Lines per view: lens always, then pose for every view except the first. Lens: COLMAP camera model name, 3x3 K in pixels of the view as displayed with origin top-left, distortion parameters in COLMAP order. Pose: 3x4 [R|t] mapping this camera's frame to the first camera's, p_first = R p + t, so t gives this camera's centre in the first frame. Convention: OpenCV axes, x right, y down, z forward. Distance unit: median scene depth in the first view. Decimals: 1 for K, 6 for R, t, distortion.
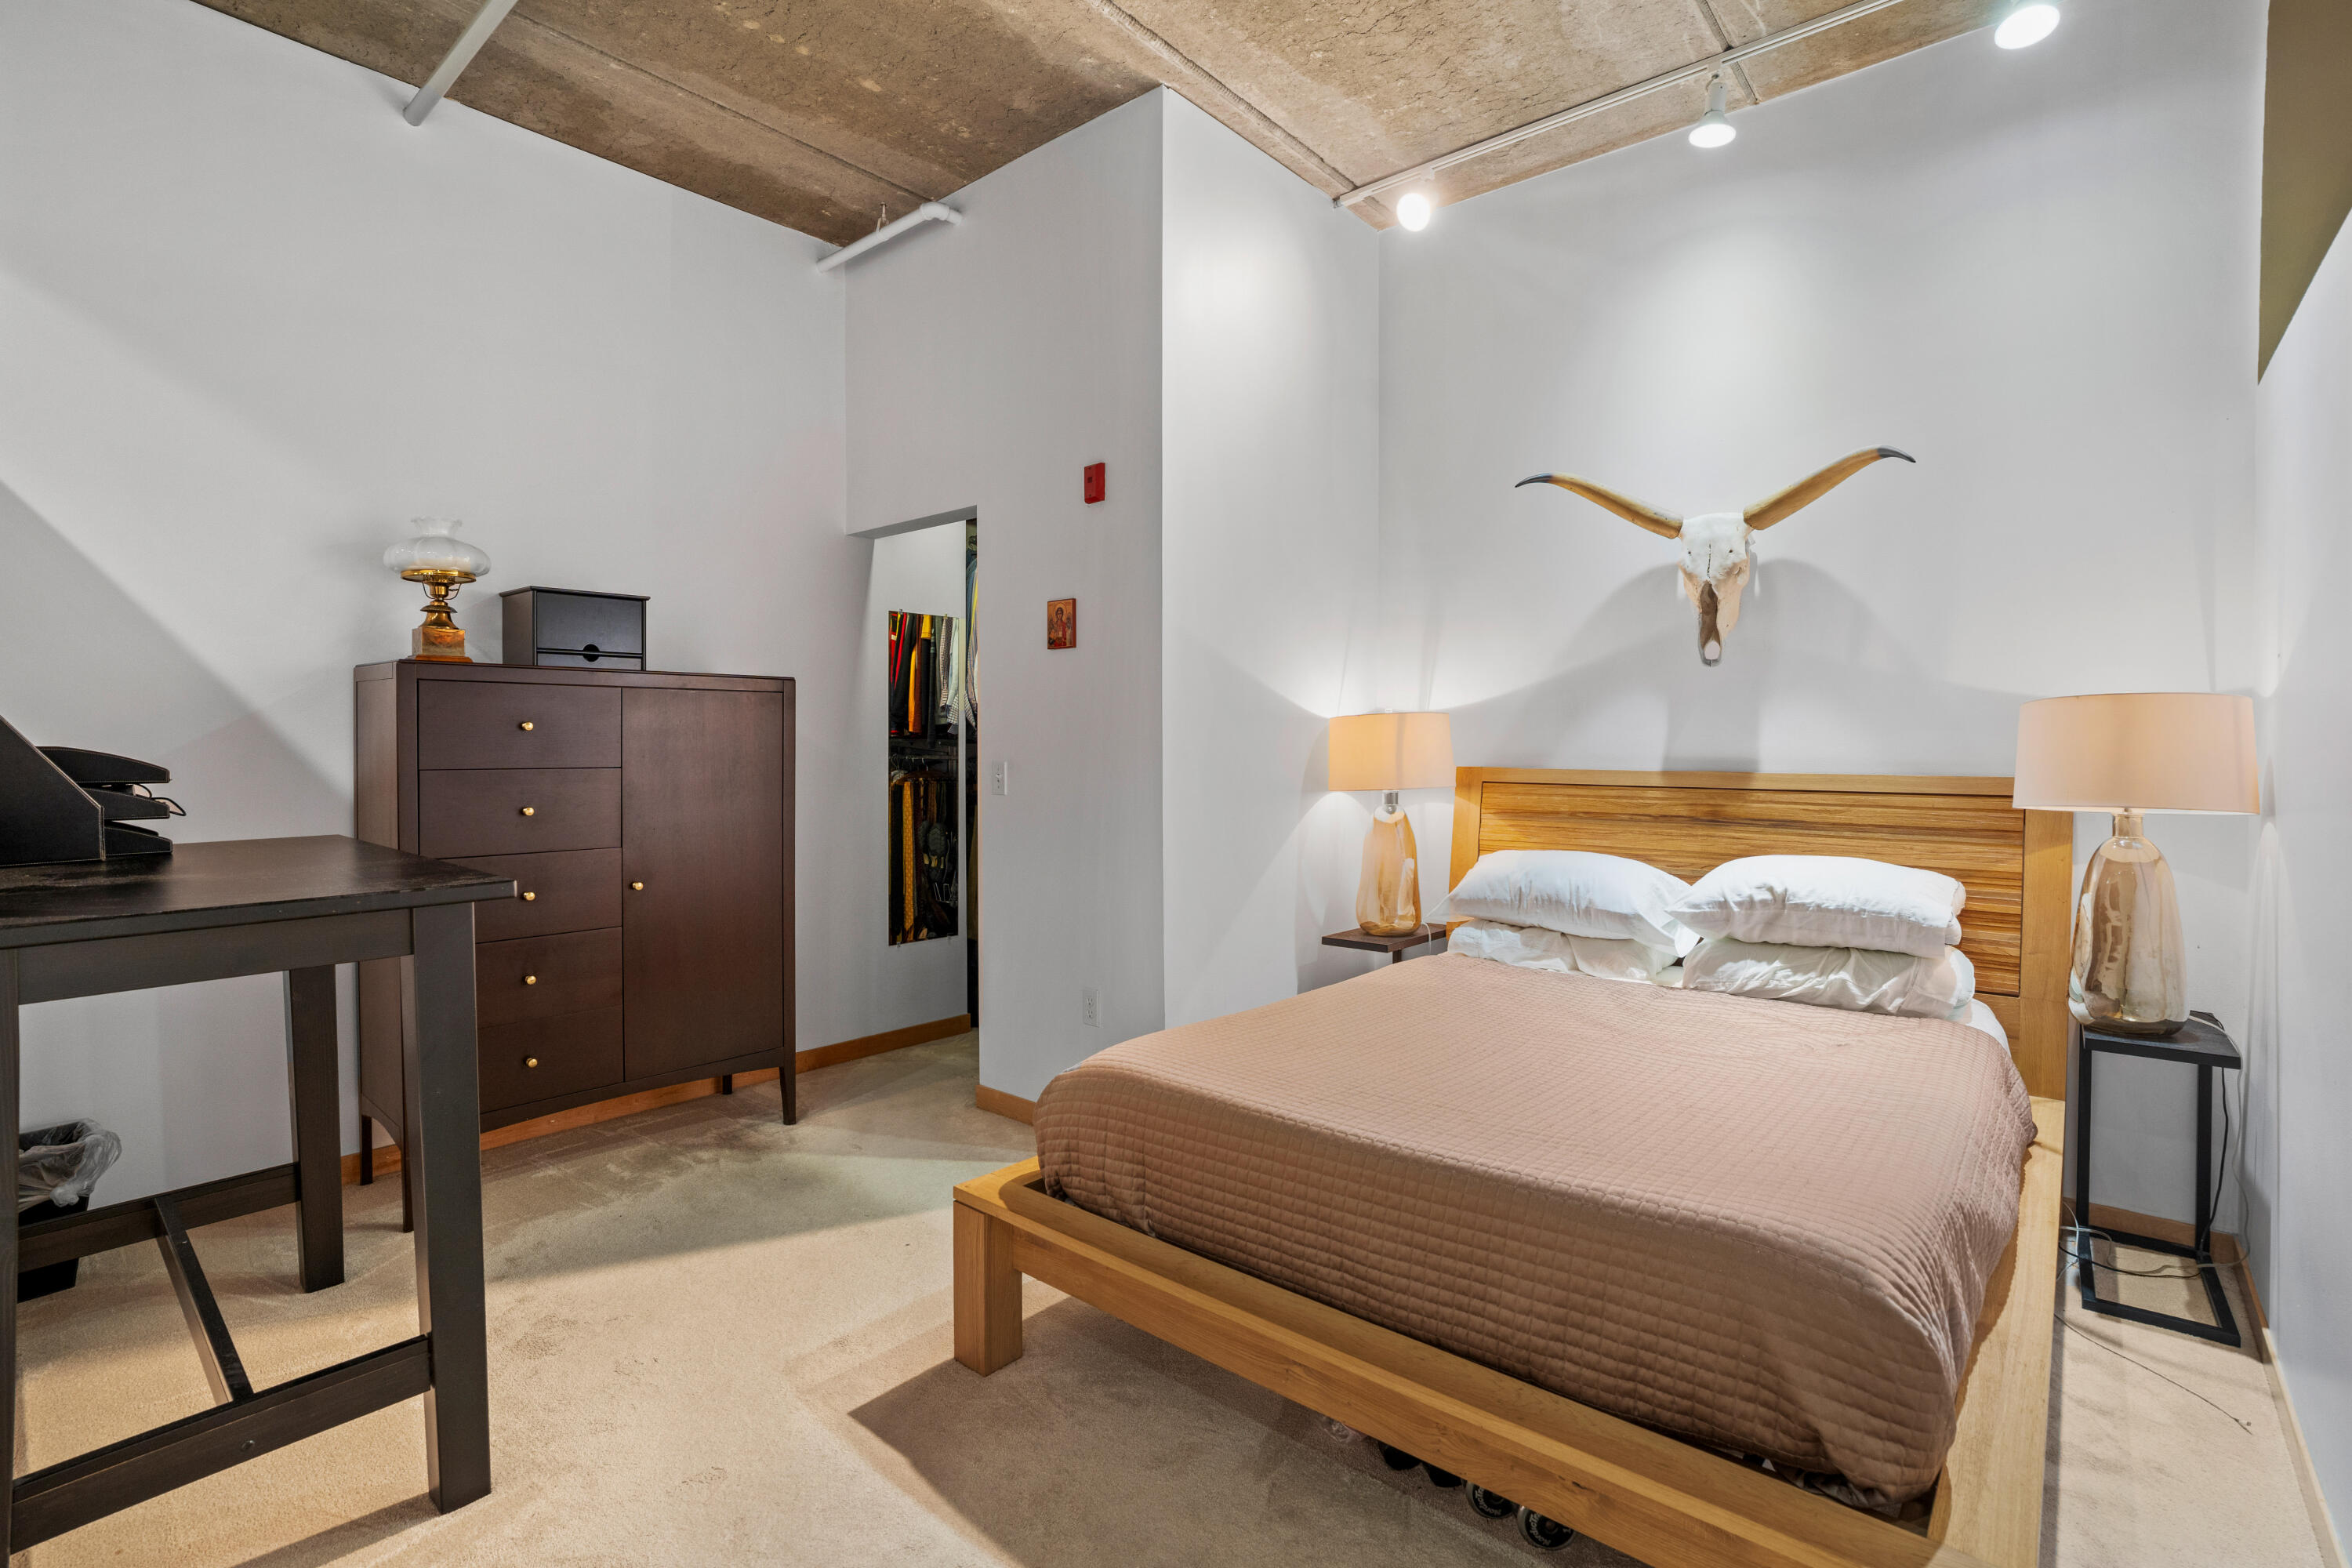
lens RADIAL K [[1089.2, 0, 1175.5], [0, 1089.2, 771.2], [0, 0, 1]] dist [-0.072273, 0.026640]
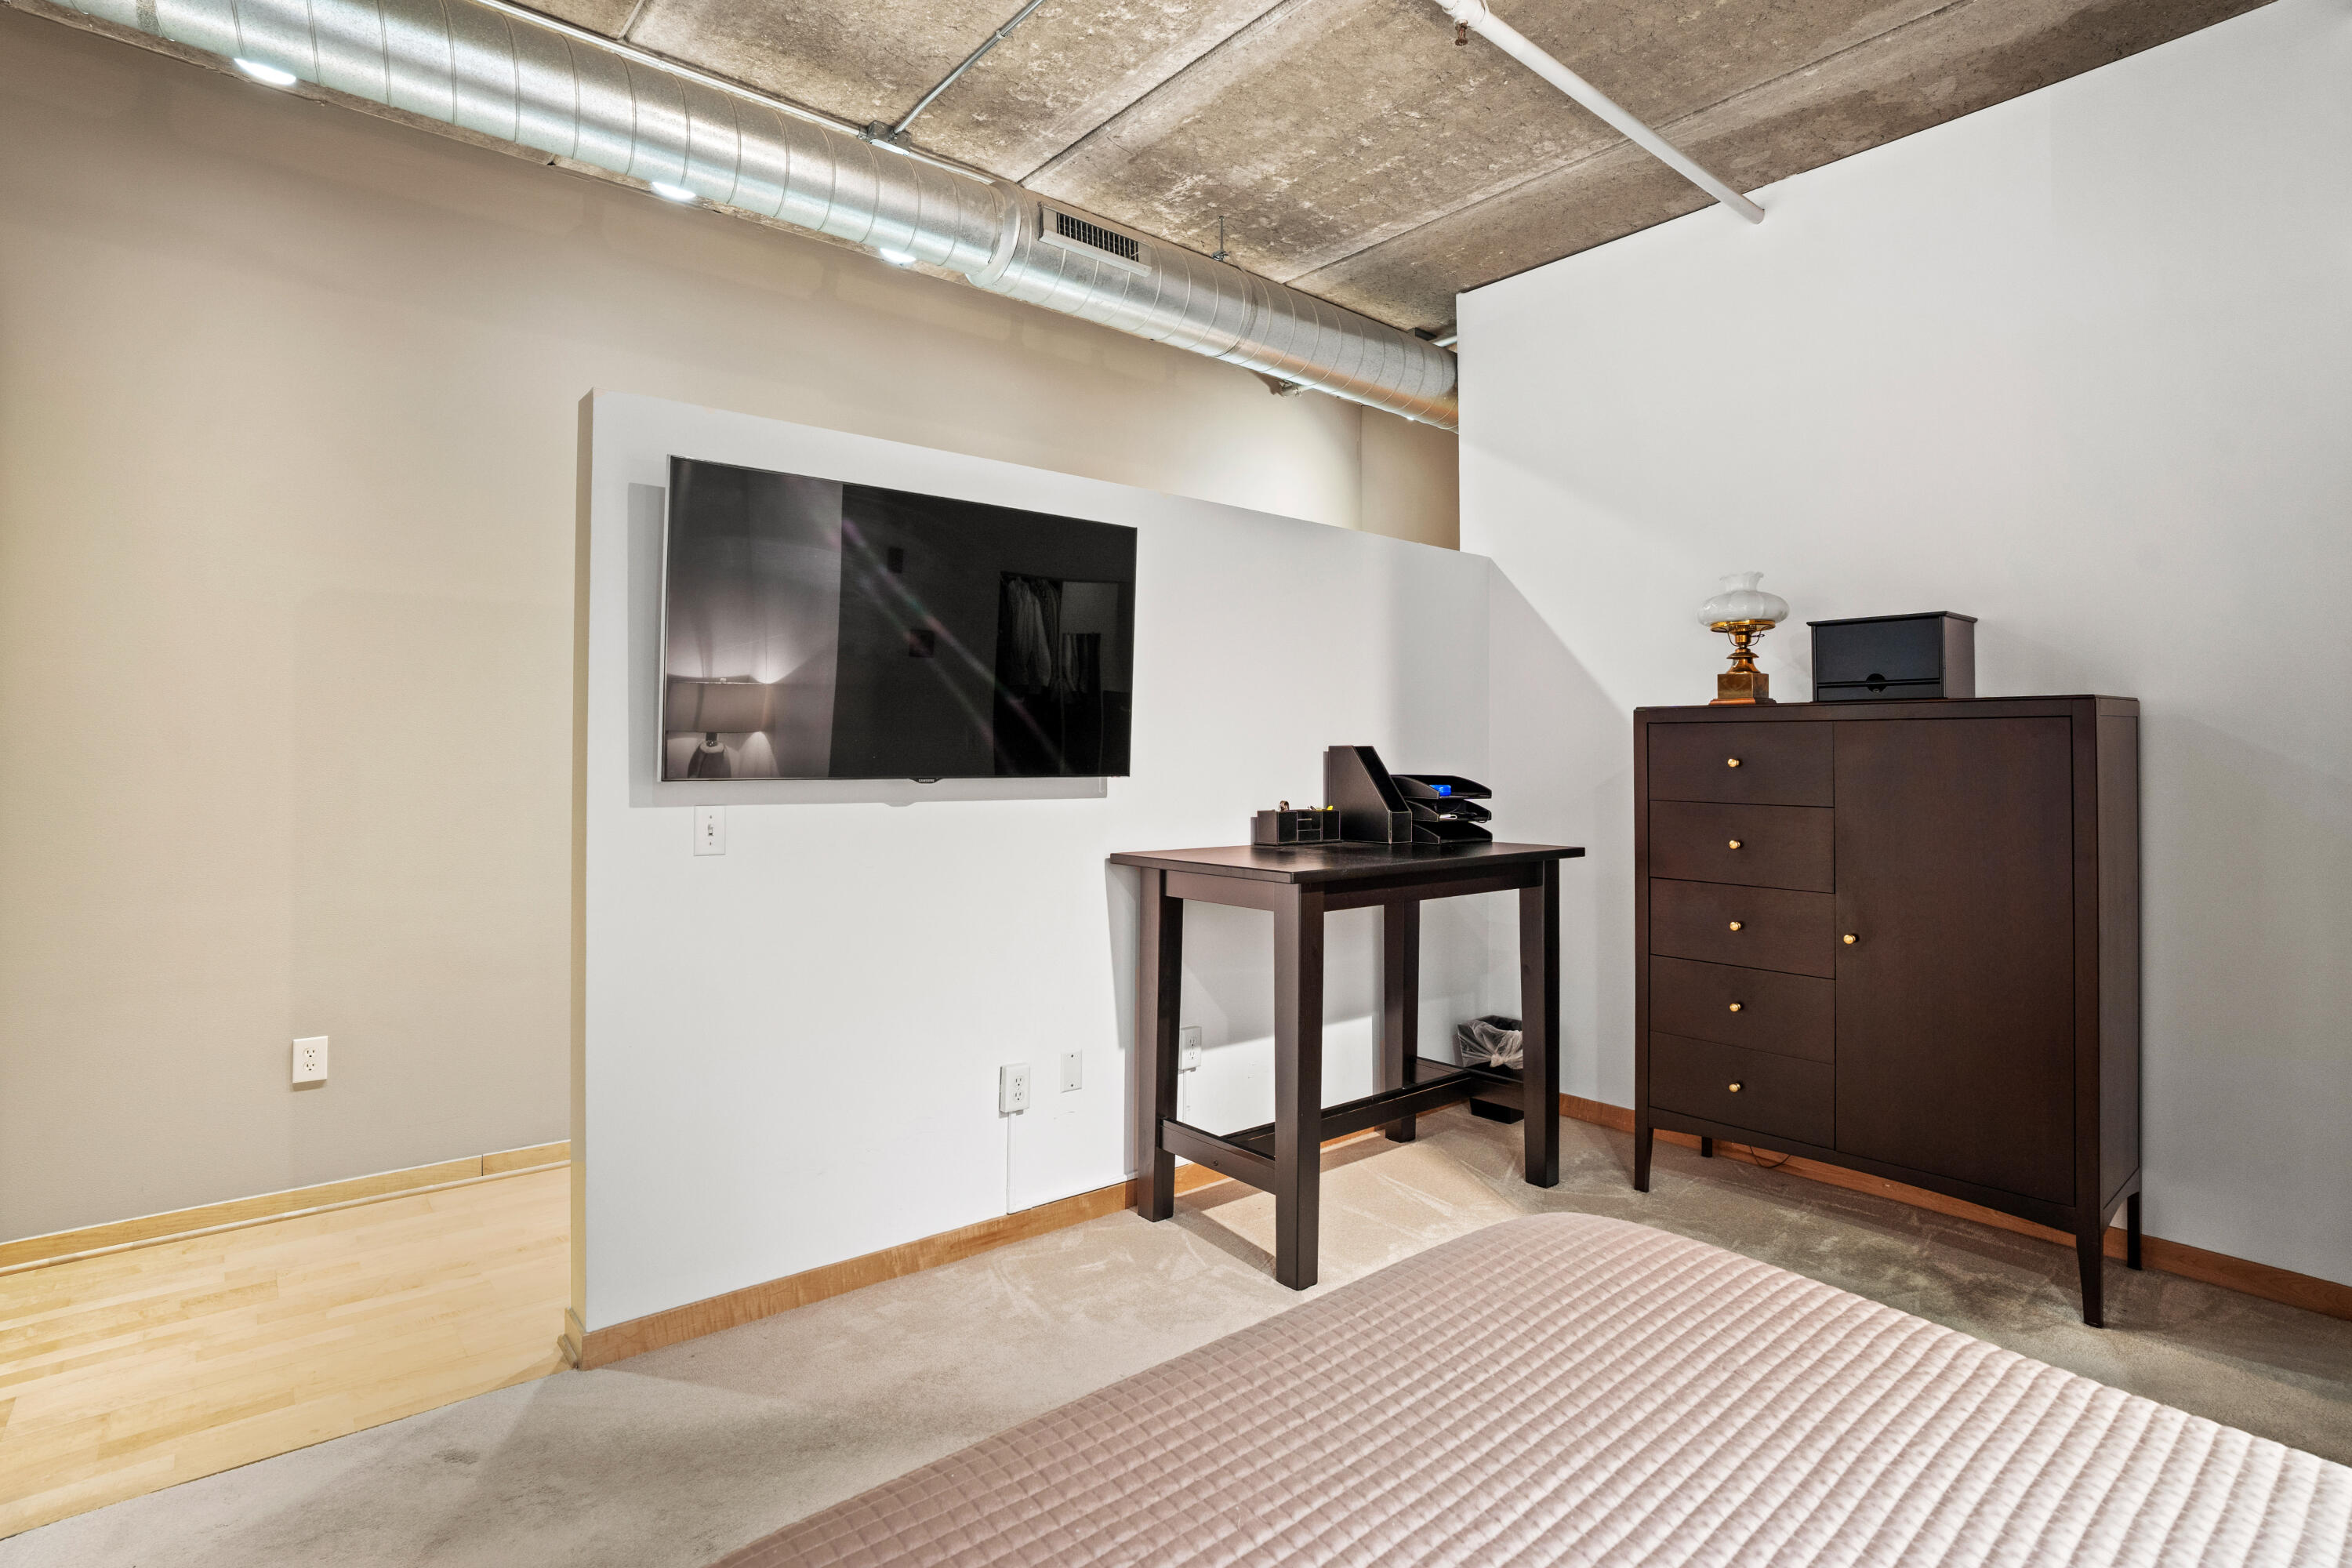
lens RADIAL K [[1089.2, 0, 1175.5], [0, 1089.2, 771.2], [0, 0, 1]] dist [-0.072273, 0.026640]
pose [[-0.161221, 0.006692, -0.986896, 0.493847], [-0.044516, 0.998910, 0.014046, -0.022398], [0.985914, 0.046197, -0.160747, 0.598468]]
